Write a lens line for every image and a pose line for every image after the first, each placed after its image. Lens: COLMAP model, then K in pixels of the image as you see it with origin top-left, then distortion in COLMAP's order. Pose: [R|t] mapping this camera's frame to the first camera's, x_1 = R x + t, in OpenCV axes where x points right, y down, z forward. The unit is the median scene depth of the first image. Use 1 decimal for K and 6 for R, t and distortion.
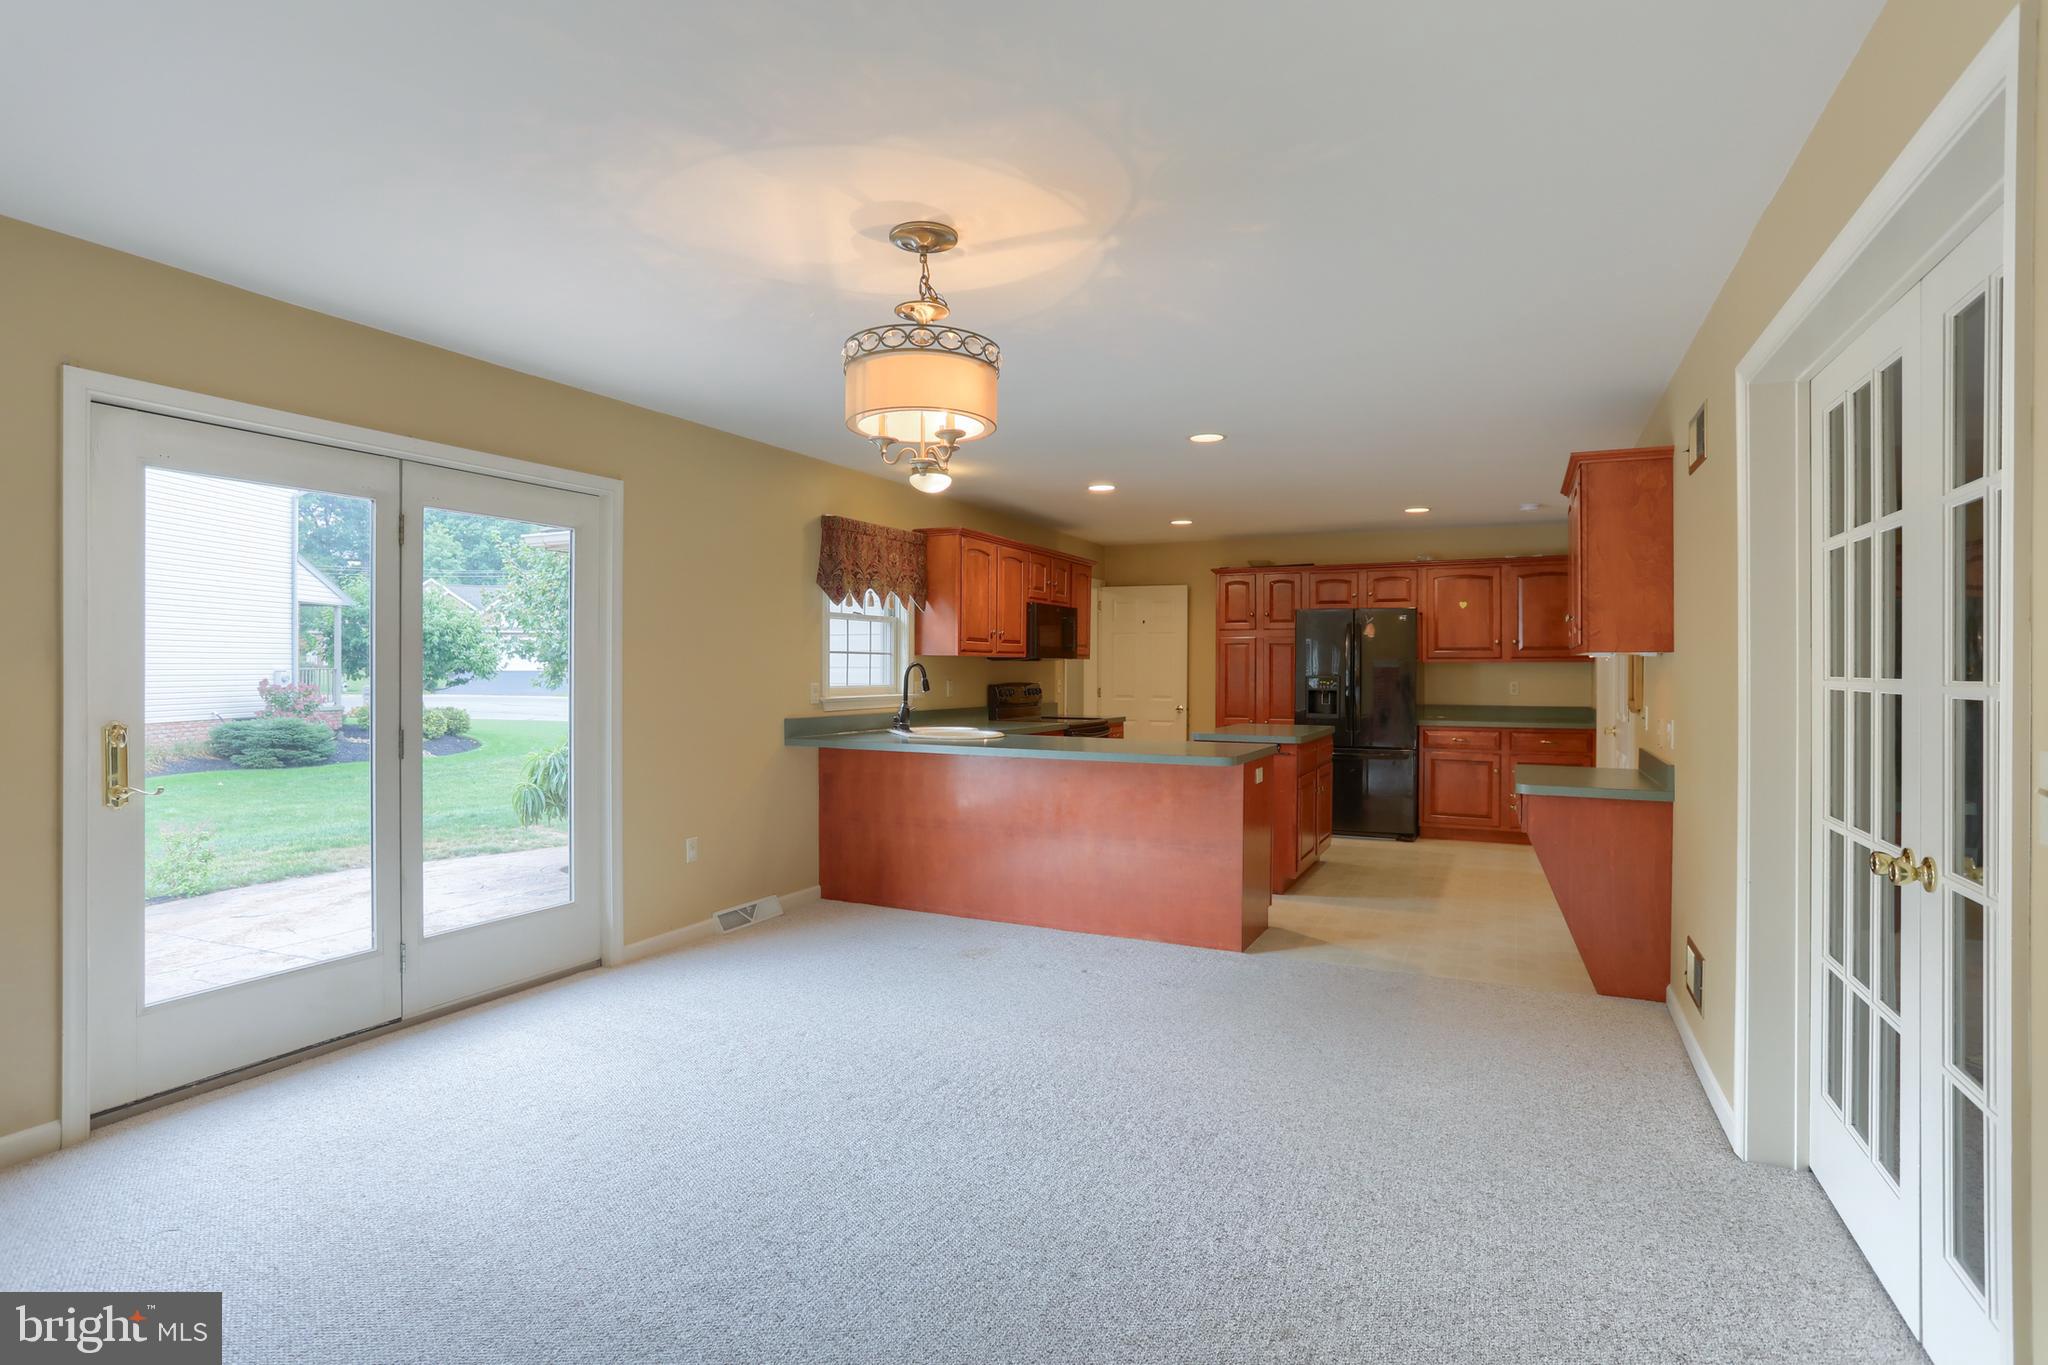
lens RADIAL K [[1015.4, 0, 1017.4], [0, 1015.4, 675.0], [0, 0, 1]] dist [-0.011763, 0.000861]
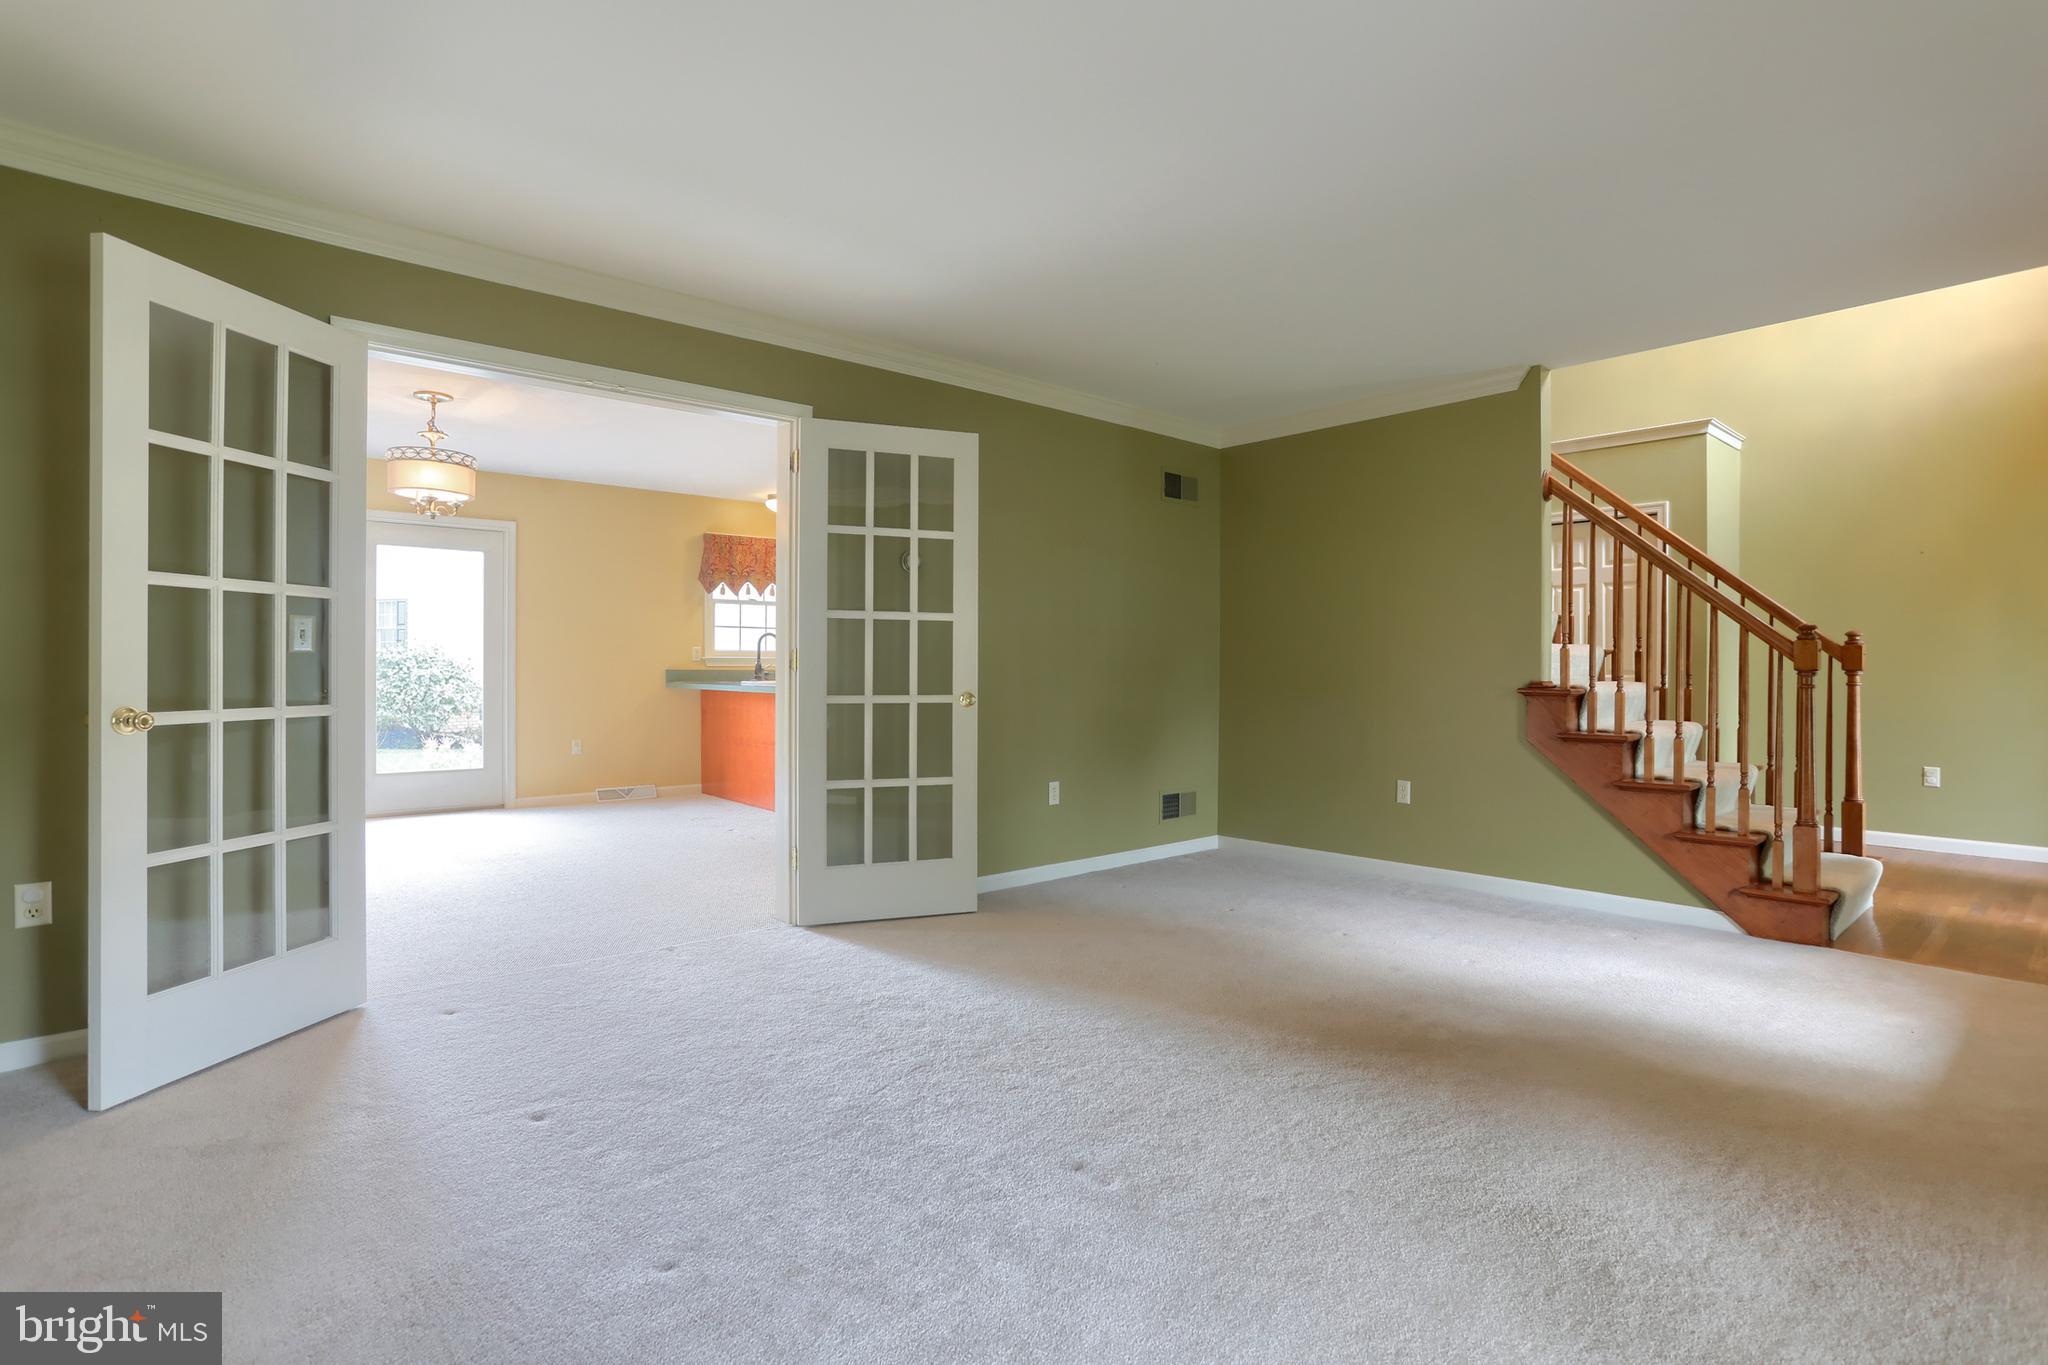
lens RADIAL K [[1015.4, 0, 1033.2], [0, 1015.4, 674.3], [0, 0, 1]] dist [-0.011763, 0.000861]
pose [[0.923191, 0.011104, -0.384182, 0.606394], [-0.008681, 0.999930, 0.008041, 0.023317], [0.384245, -0.004088, 0.923222, -0.128962]]
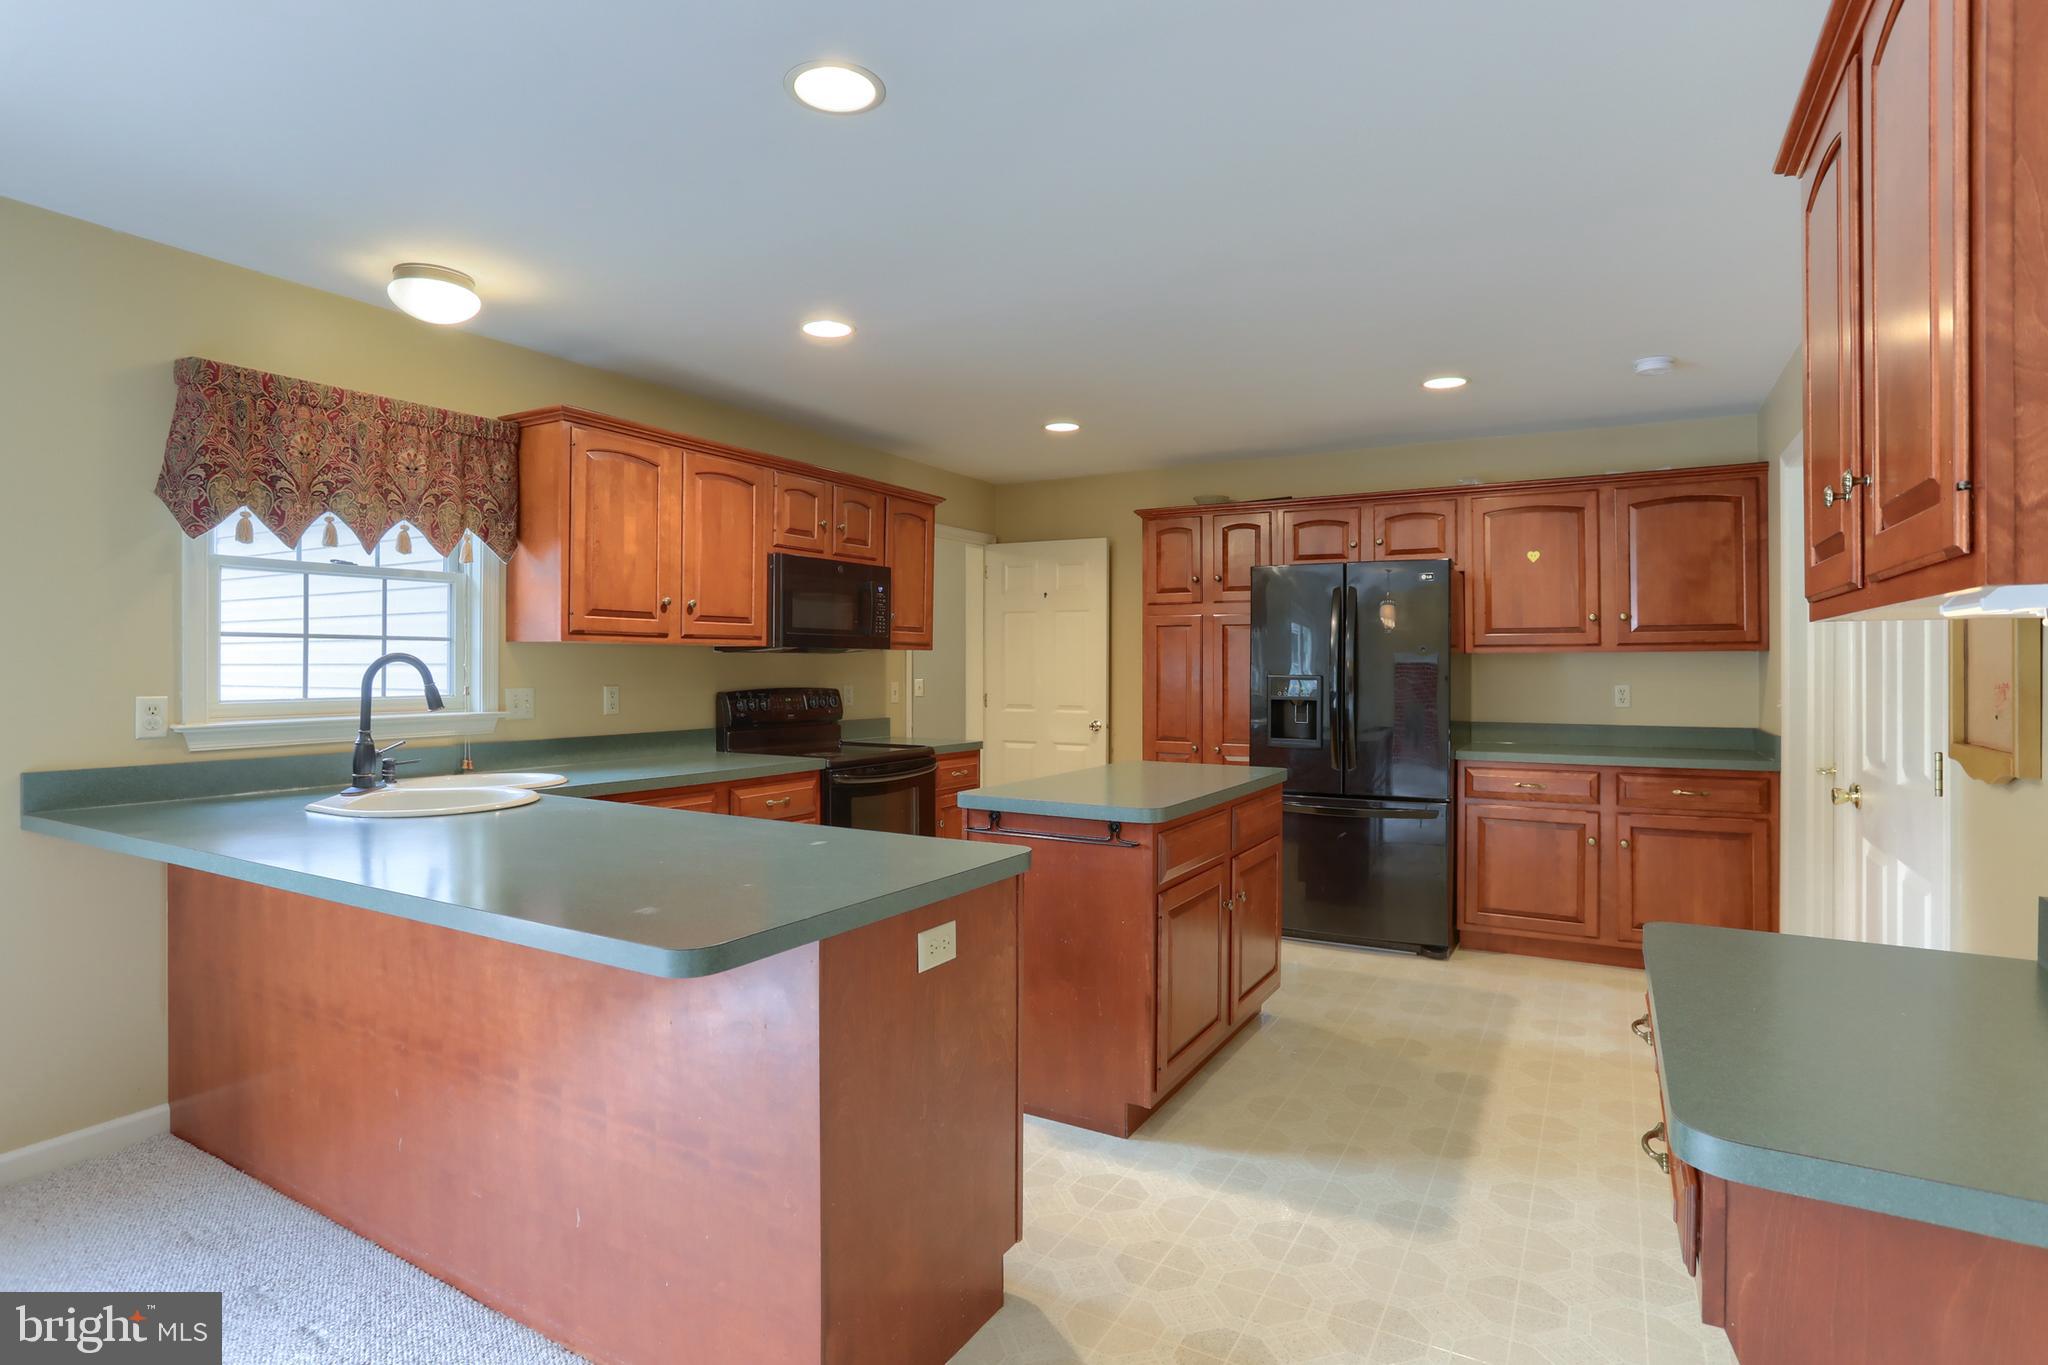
lens RADIAL K [[1015.4, 0, 1027.6], [0, 1015.4, 664.9], [0, 0, 1]] dist [-0.011763, 0.000861]
pose [[0.997466, -0.002629, -0.071094, 0.192573], [0.002222, 0.999981, -0.005813, -0.002620], [0.071108, 0.005640, 0.997453, 0.400277]]
